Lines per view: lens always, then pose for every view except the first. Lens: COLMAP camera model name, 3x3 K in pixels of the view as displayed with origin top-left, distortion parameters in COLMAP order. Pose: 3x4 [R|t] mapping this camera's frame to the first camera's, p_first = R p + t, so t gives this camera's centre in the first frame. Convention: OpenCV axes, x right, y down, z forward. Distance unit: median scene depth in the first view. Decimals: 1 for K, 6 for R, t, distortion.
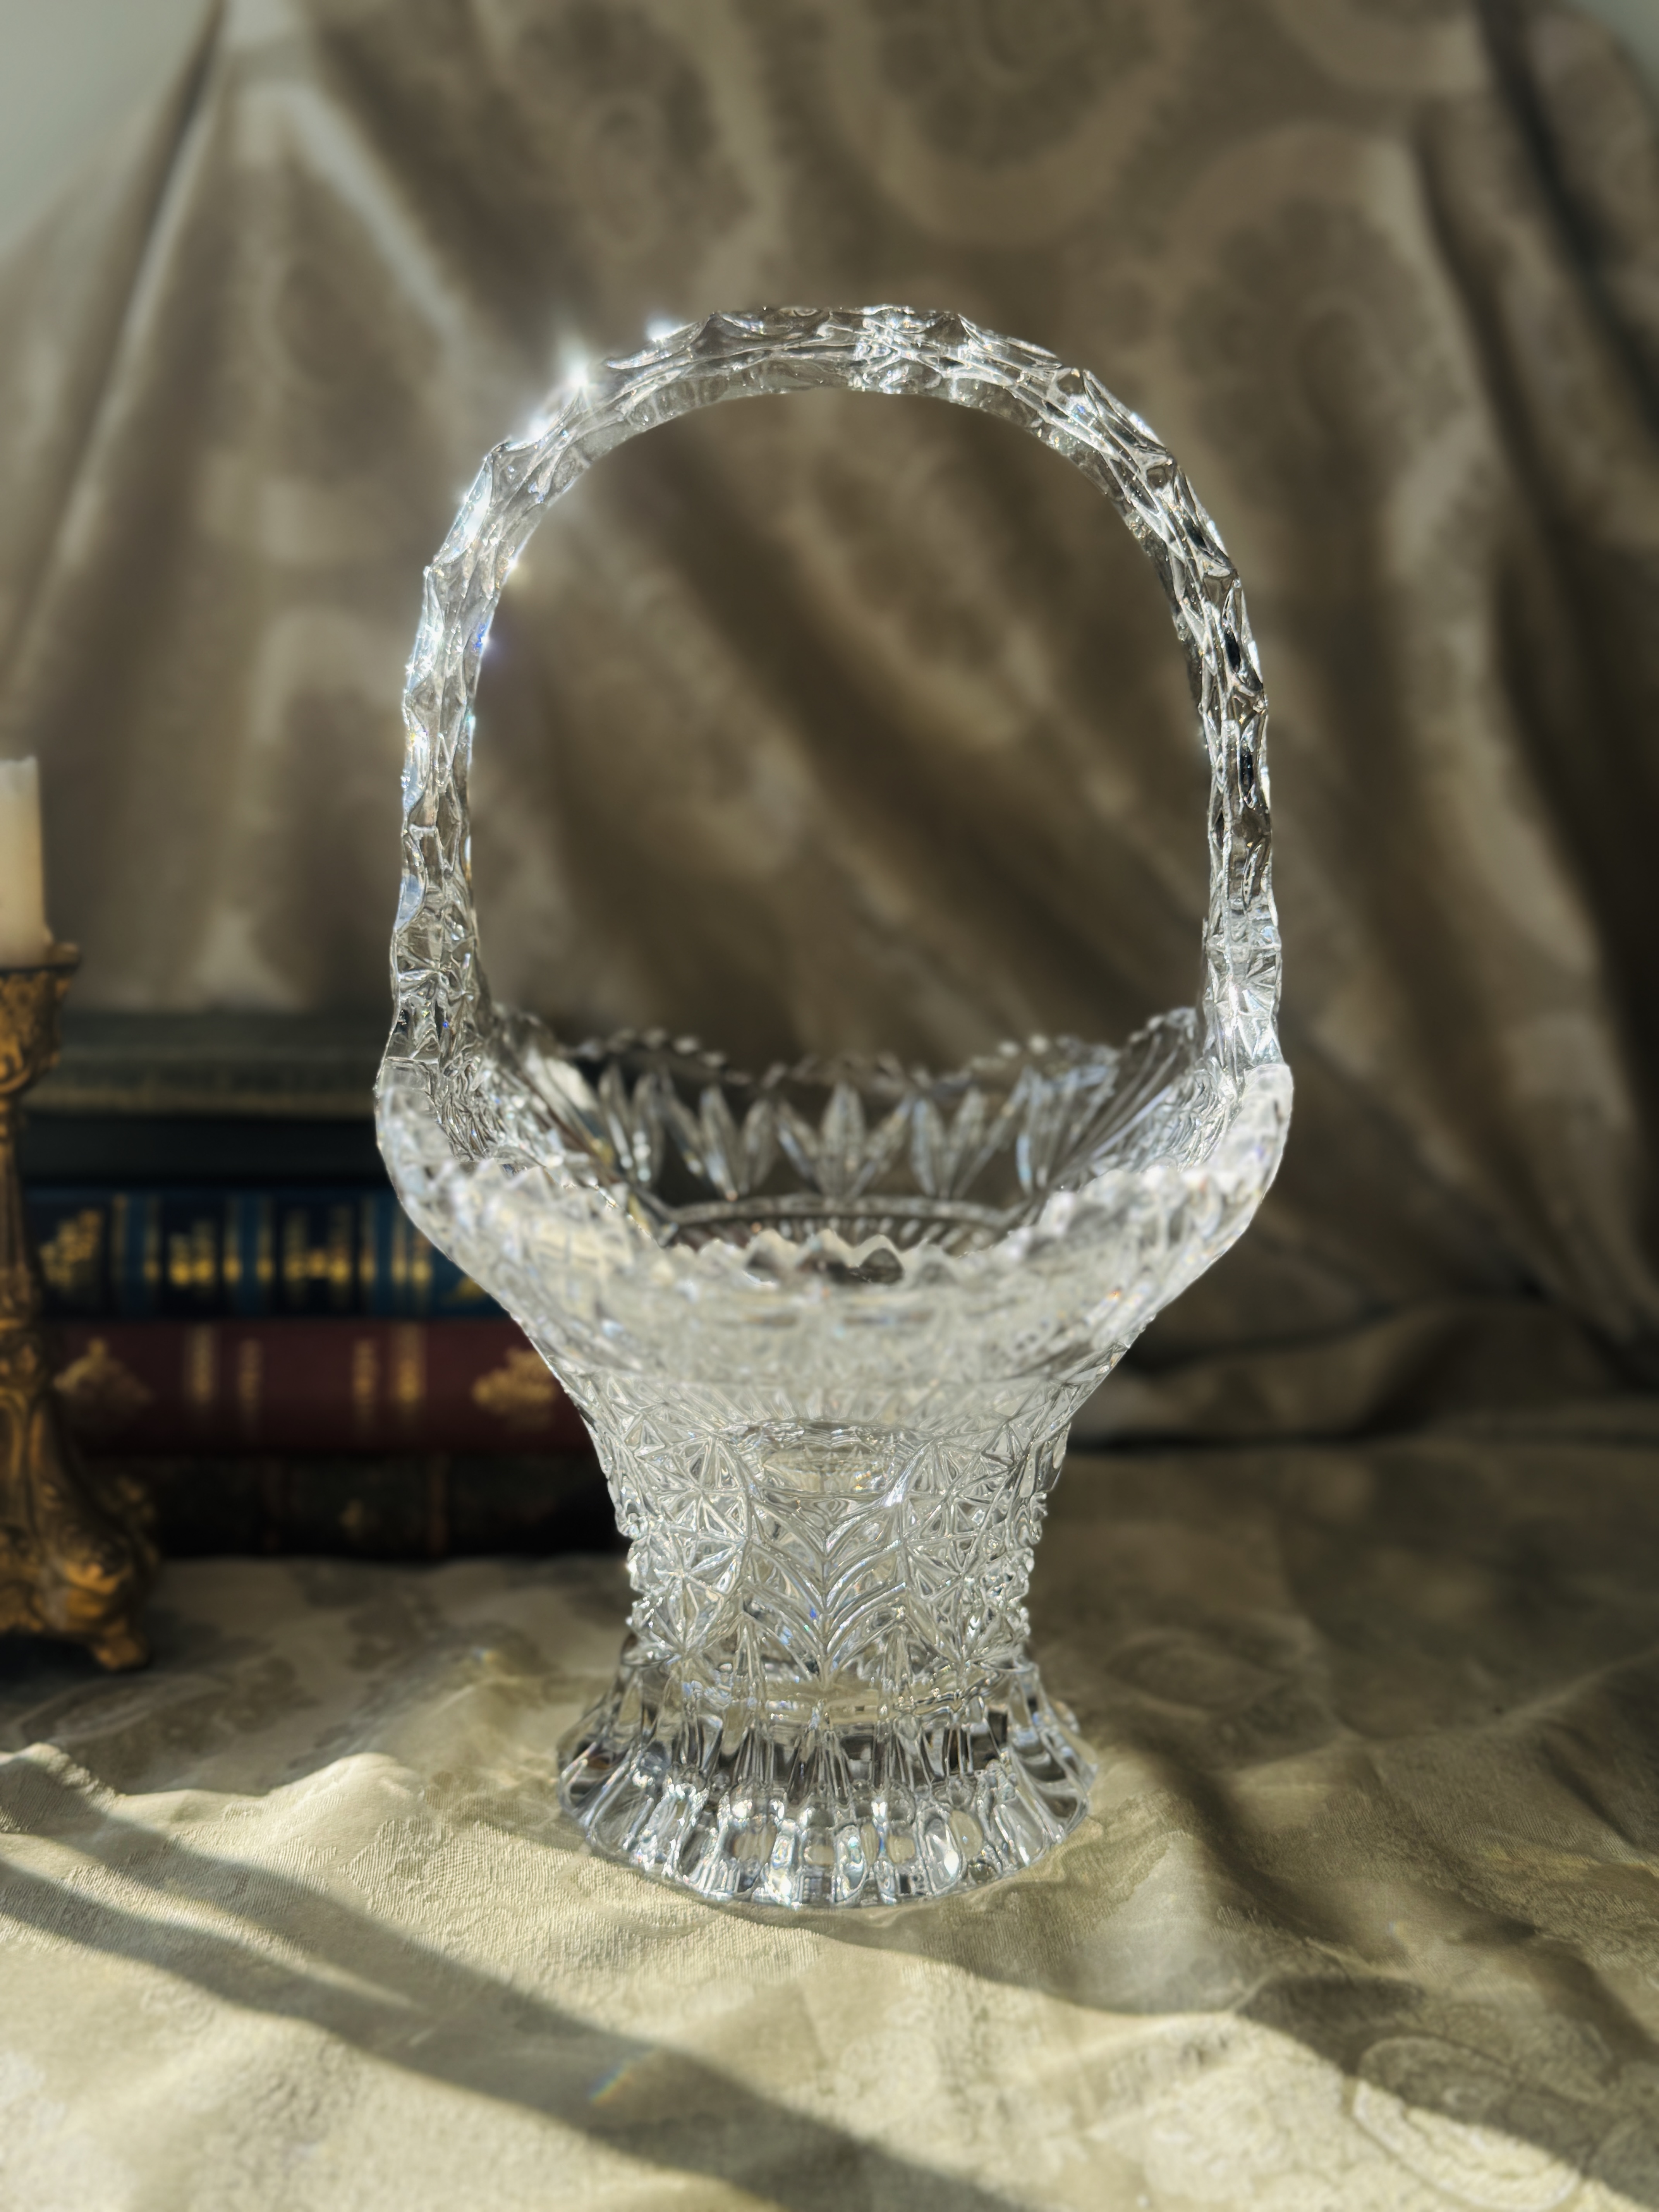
lens RADIAL K [[2362.6, 0, 845.5], [0, 2362.6, 1085.1], [0, 0, 1]] dist [0.013818, 0.000000]
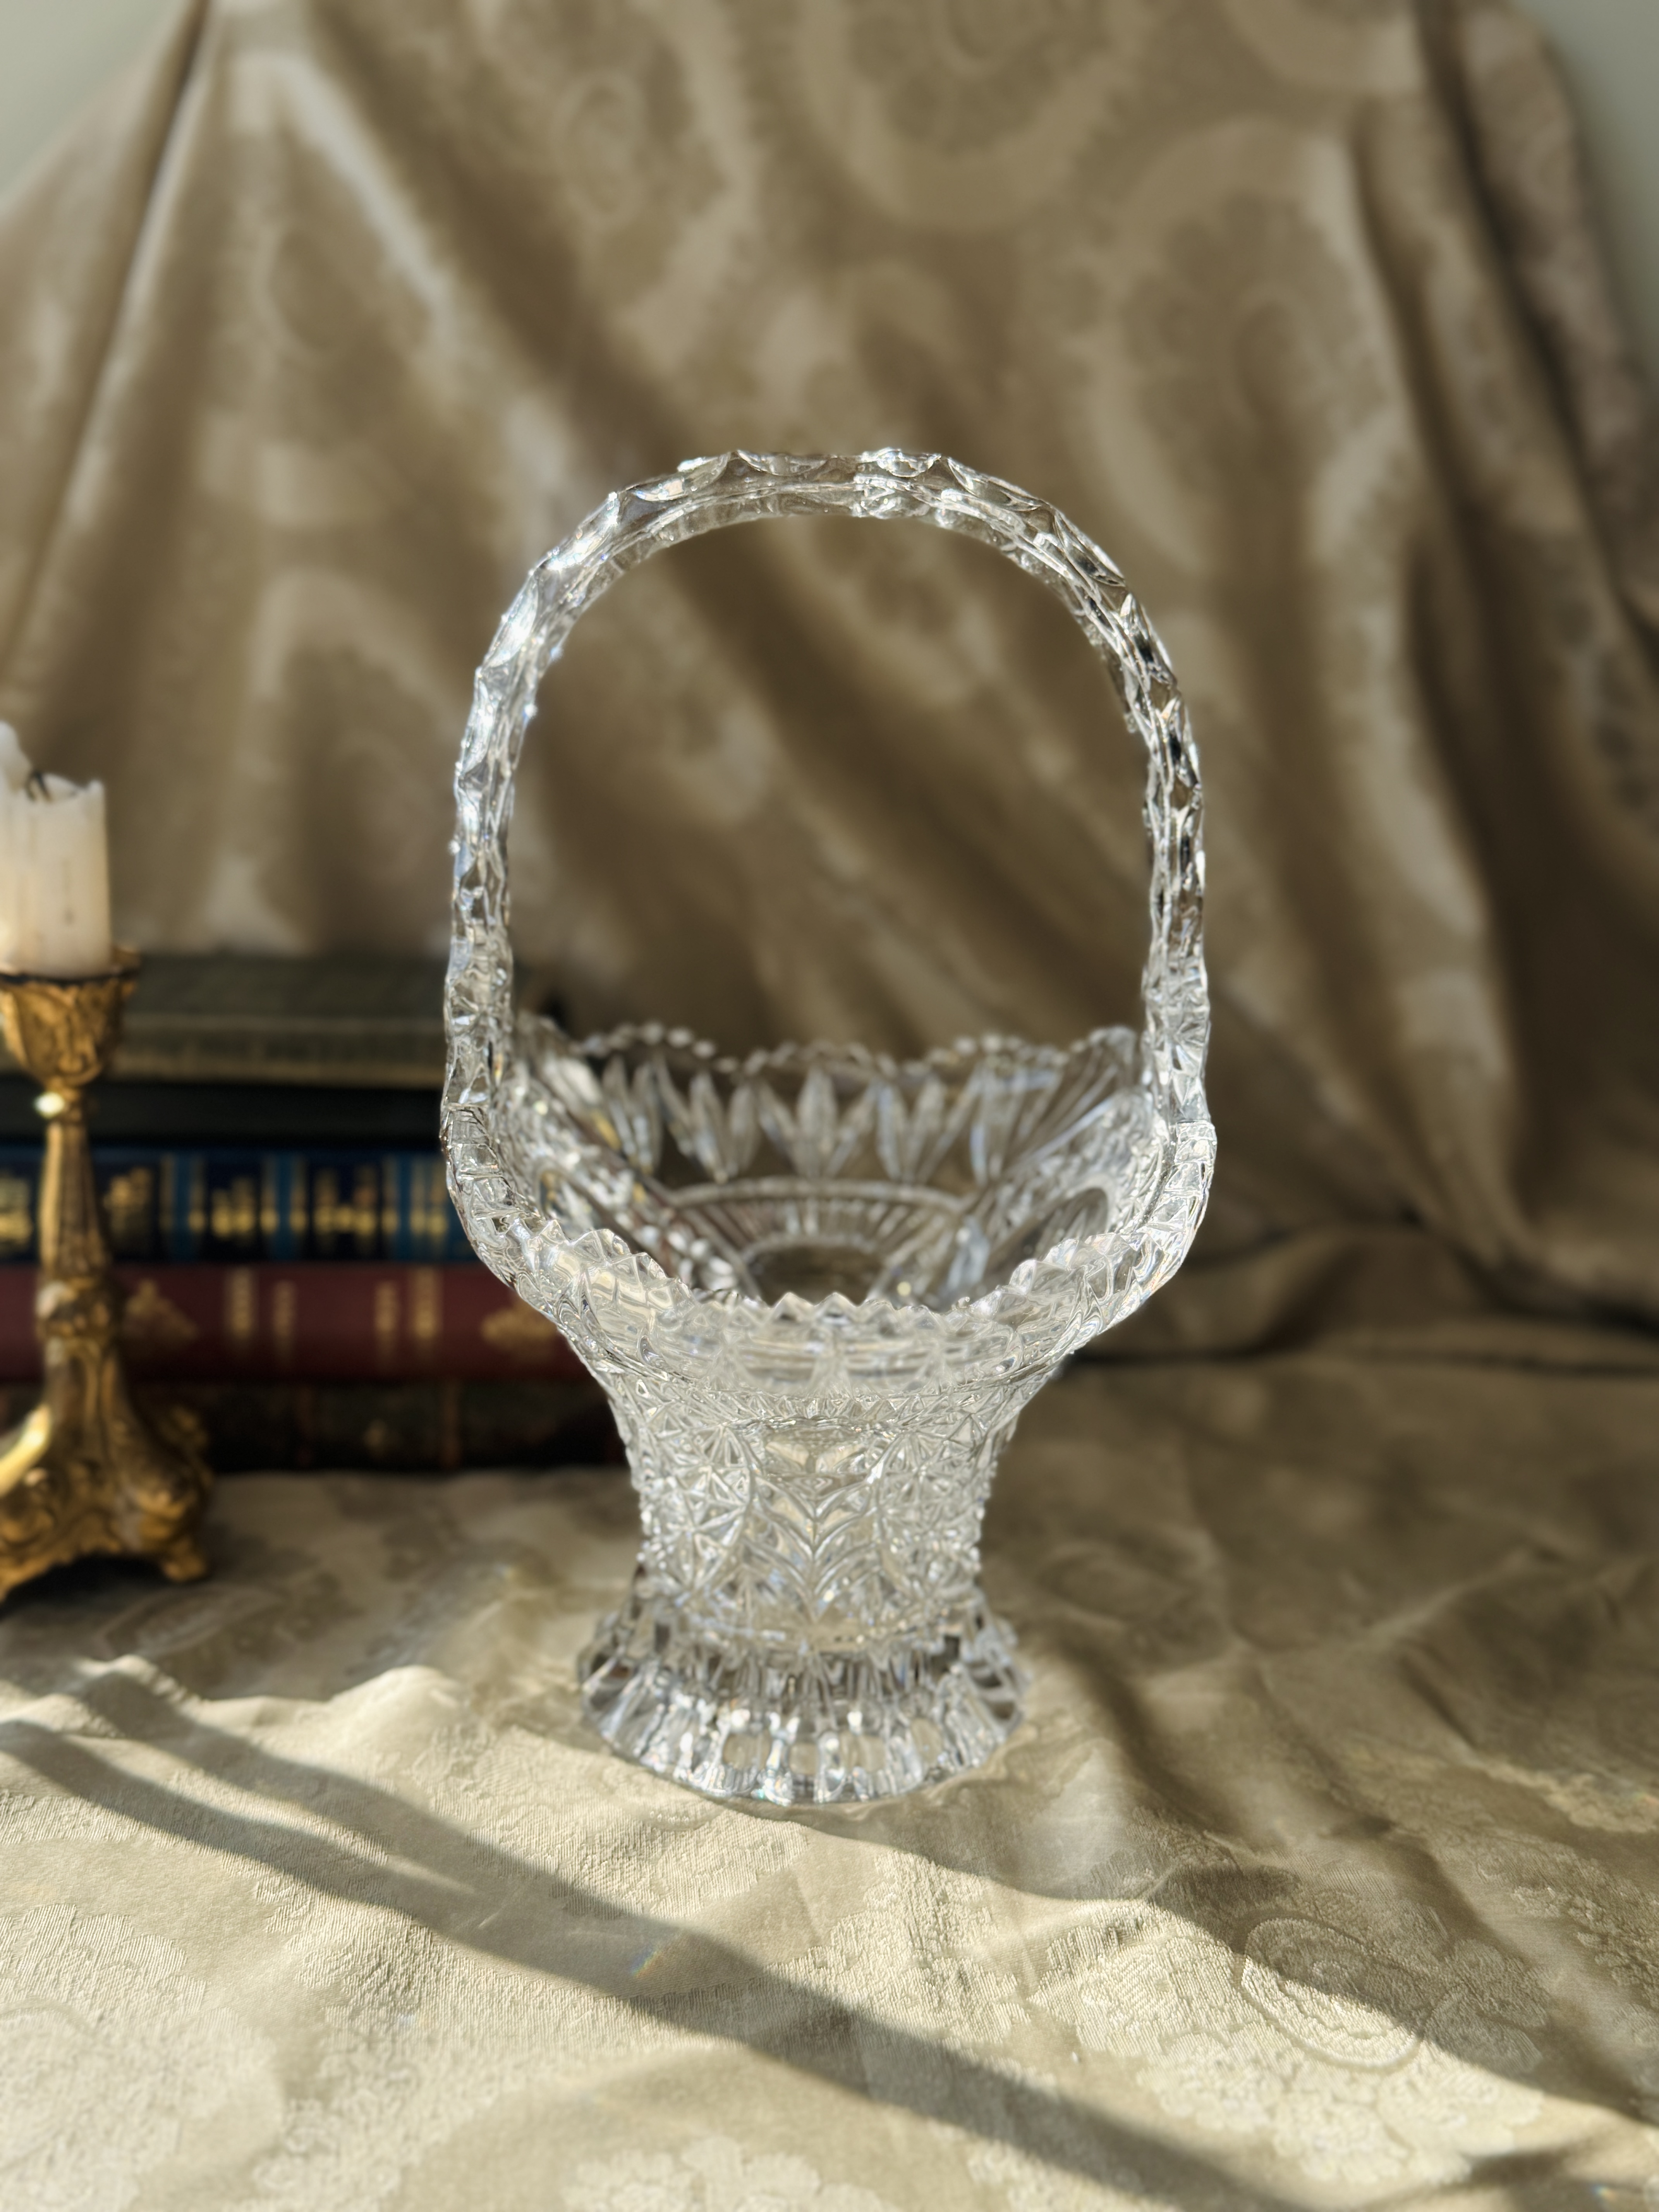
lens RADIAL K [[2362.6, 0, 850.5], [0, 2362.6, 1098.7], [0, 0, 1]] dist [0.013818, 0.000000]
pose [[0.998927, 0.012742, 0.044531, -0.036836], [-0.017225, 0.994656, 0.101800, -0.106721], [-0.042996, -0.102458, 0.993808, -0.130980]]
